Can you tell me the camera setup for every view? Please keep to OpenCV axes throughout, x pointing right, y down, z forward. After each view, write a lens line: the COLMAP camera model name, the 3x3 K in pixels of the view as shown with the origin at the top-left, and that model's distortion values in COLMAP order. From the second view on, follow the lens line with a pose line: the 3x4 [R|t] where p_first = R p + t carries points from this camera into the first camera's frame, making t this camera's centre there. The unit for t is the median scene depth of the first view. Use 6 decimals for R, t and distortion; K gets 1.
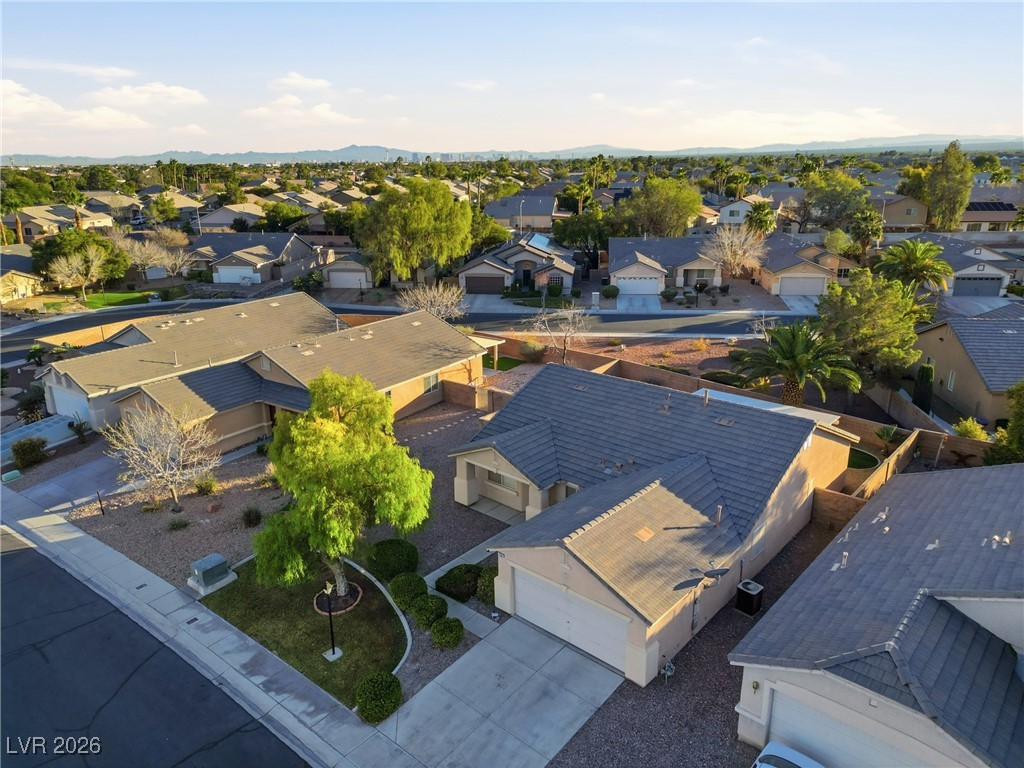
lens RADIAL K [[713.1, 0, 508.7], [0, 713.1, 384.8], [0, 0, 1]] dist [0.076262, -0.070578]
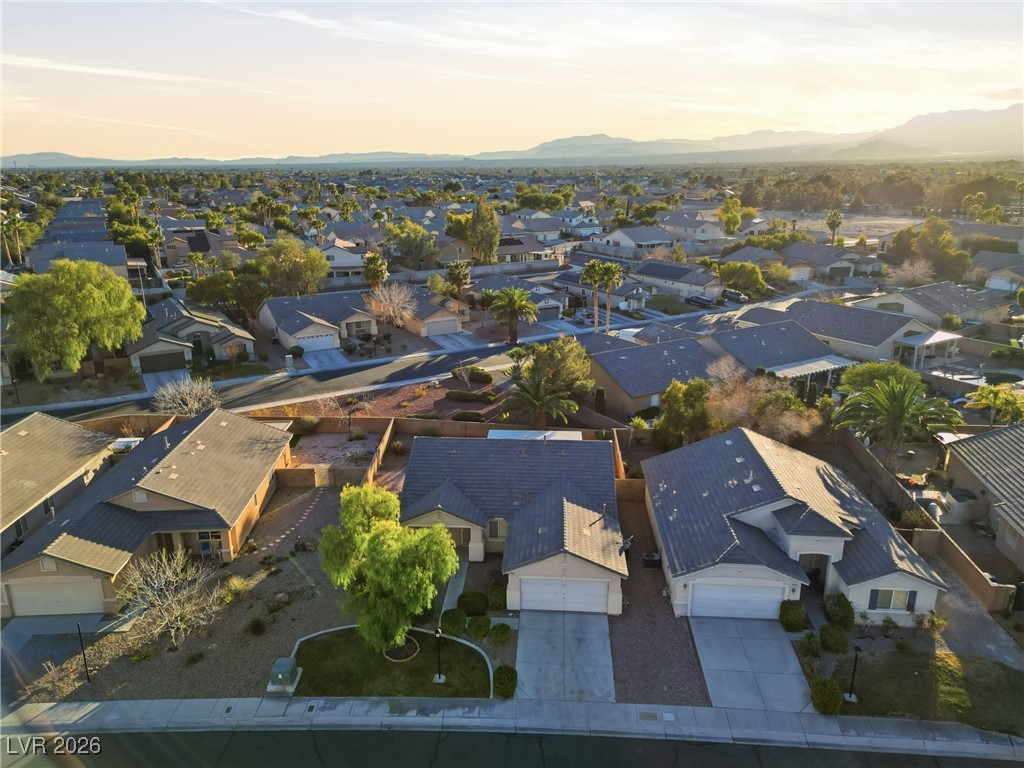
lens RADIAL K [[713.1, 0, 510.5], [0, 713.1, 385.6], [0, 0, 1]] dist [0.076262, -0.070578]
pose [[0.788600, -0.171588, 0.590481, -0.636887], [0.180152, 0.982612, 0.044940, -0.171865], [-0.587924, 0.070936, 0.805800, -0.200378]]
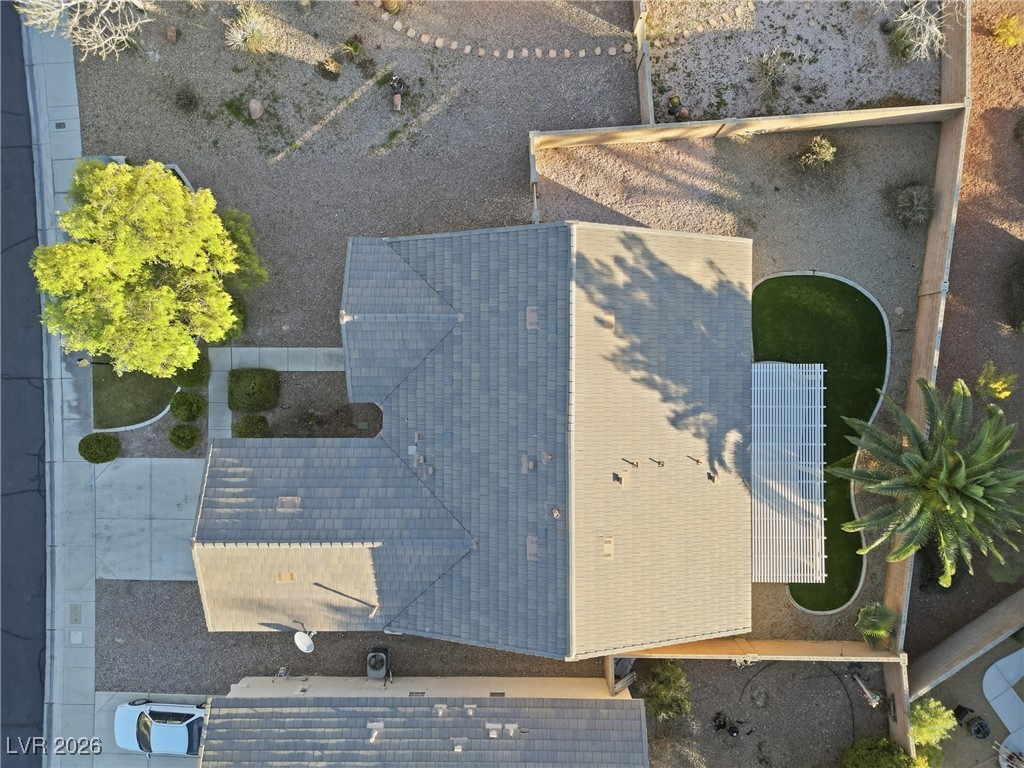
lens RADIAL K [[713.1, 0, 506.6], [0, 713.1, 378.0], [0, 0, 1]] dist [0.076262, -0.070578]
pose [[0.663729, 0.747958, 0.004822, 0.128402], [-0.222050, 0.190880, 0.956169, -0.632260], [0.714253, -0.635708, 0.292776, 0.789037]]
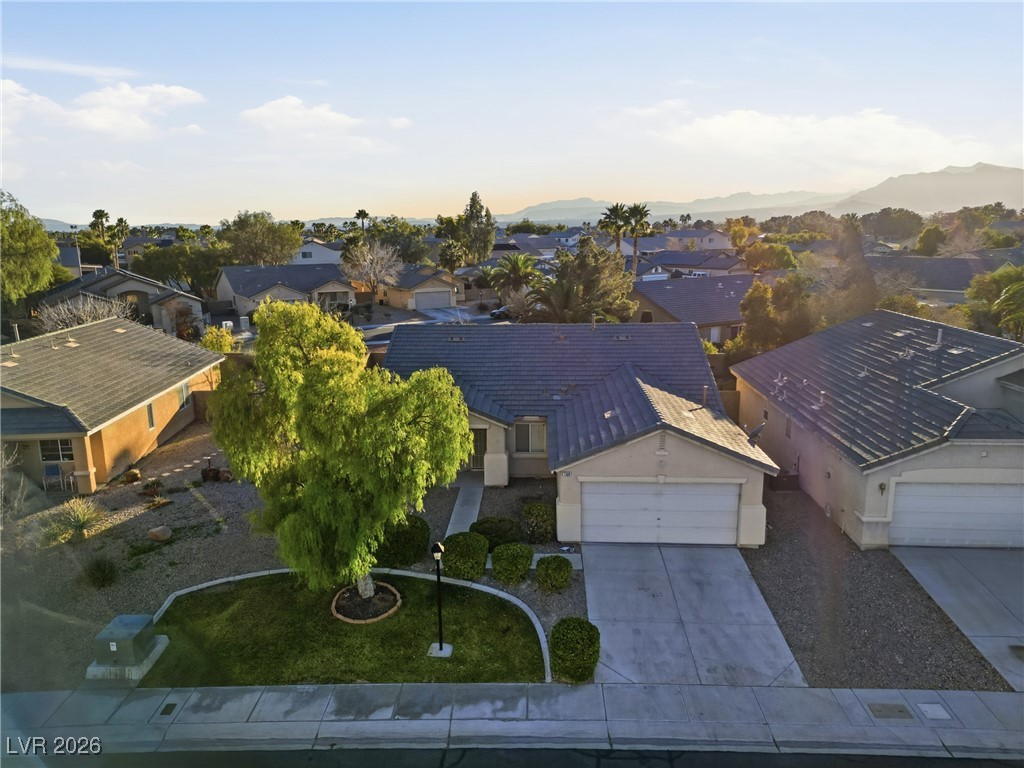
lens RADIAL K [[713.1, 0, 509.6], [0, 713.1, 387.6], [0, 0, 1]] dist [0.076262, -0.070578]
pose [[0.778315, -0.134121, 0.613382, -0.432080], [0.192063, 0.980948, -0.029214, 0.109517], [-0.597777, 0.140546, 0.789246, 0.258490]]
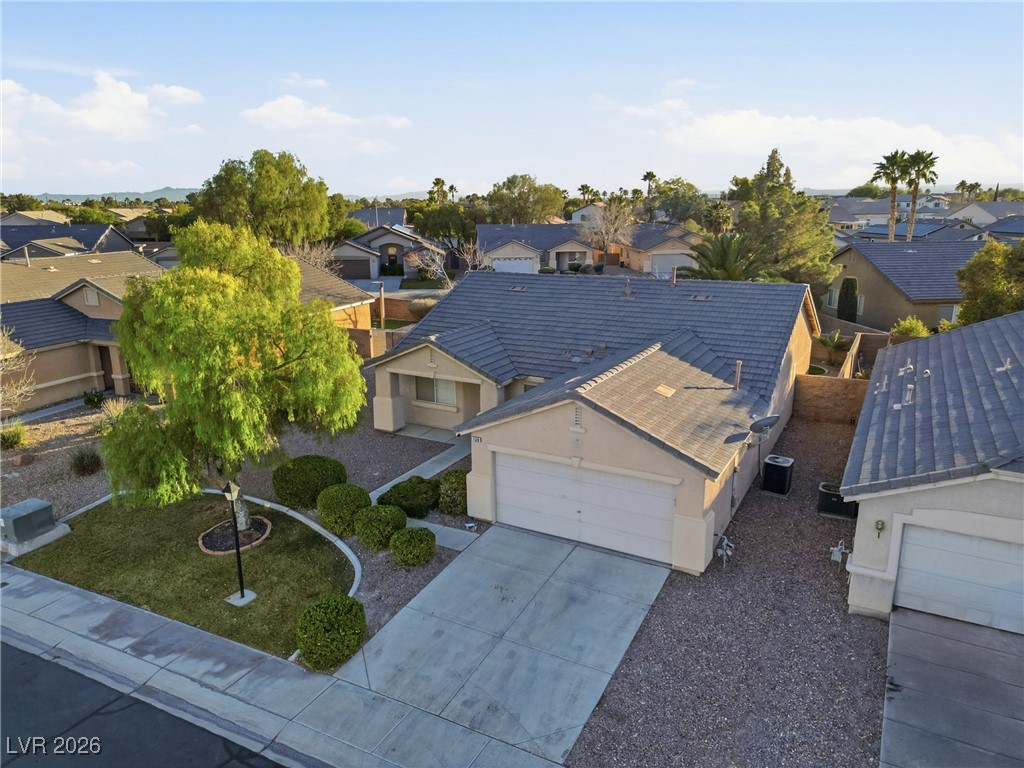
lens RADIAL K [[713.1, 0, 508.6], [0, 713.1, 382.0], [0, 0, 1]] dist [0.076262, -0.070578]
pose [[0.974846, -0.050916, 0.216984, -0.100014], [0.064066, 0.996483, -0.054003, 0.164516], [-0.213471, 0.066545, 0.974680, 0.206321]]
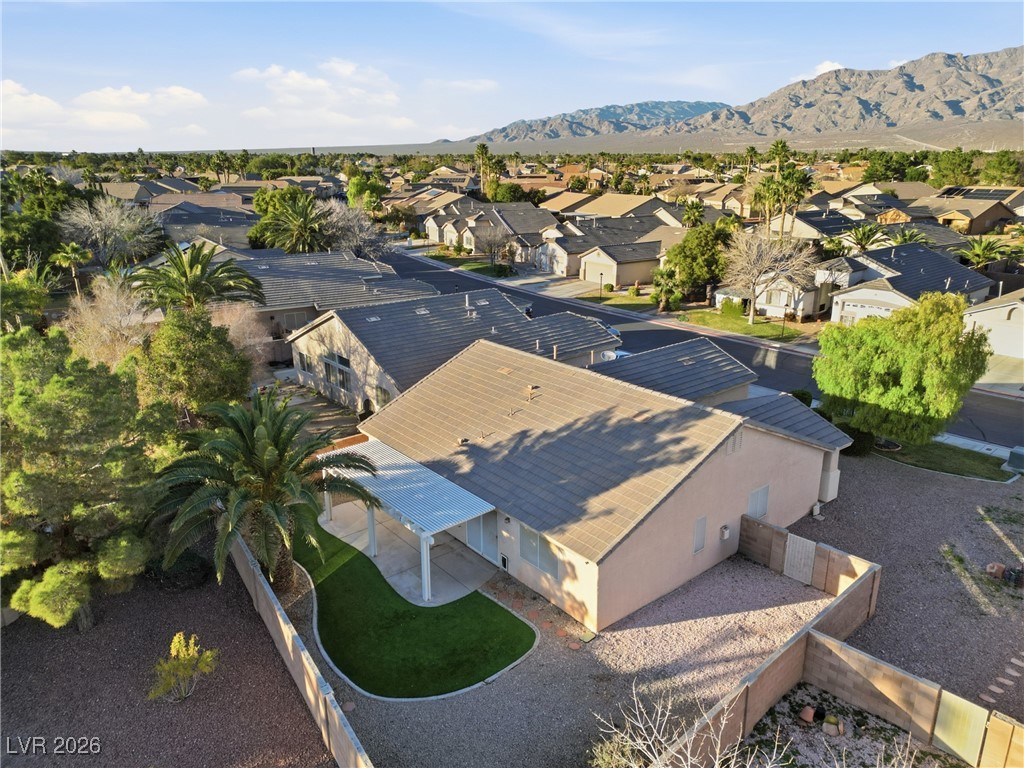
lens RADIAL K [[713.1, 0, 508.0], [0, 713.1, 385.4], [0, 0, 1]] dist [0.076262, -0.070578]
pose [[-0.988200, -0.013568, 0.152566, 0.175787], [0.076948, 0.817273, 0.571090, -0.460355], [-0.132437, 0.576091, -0.806585, 1.664168]]
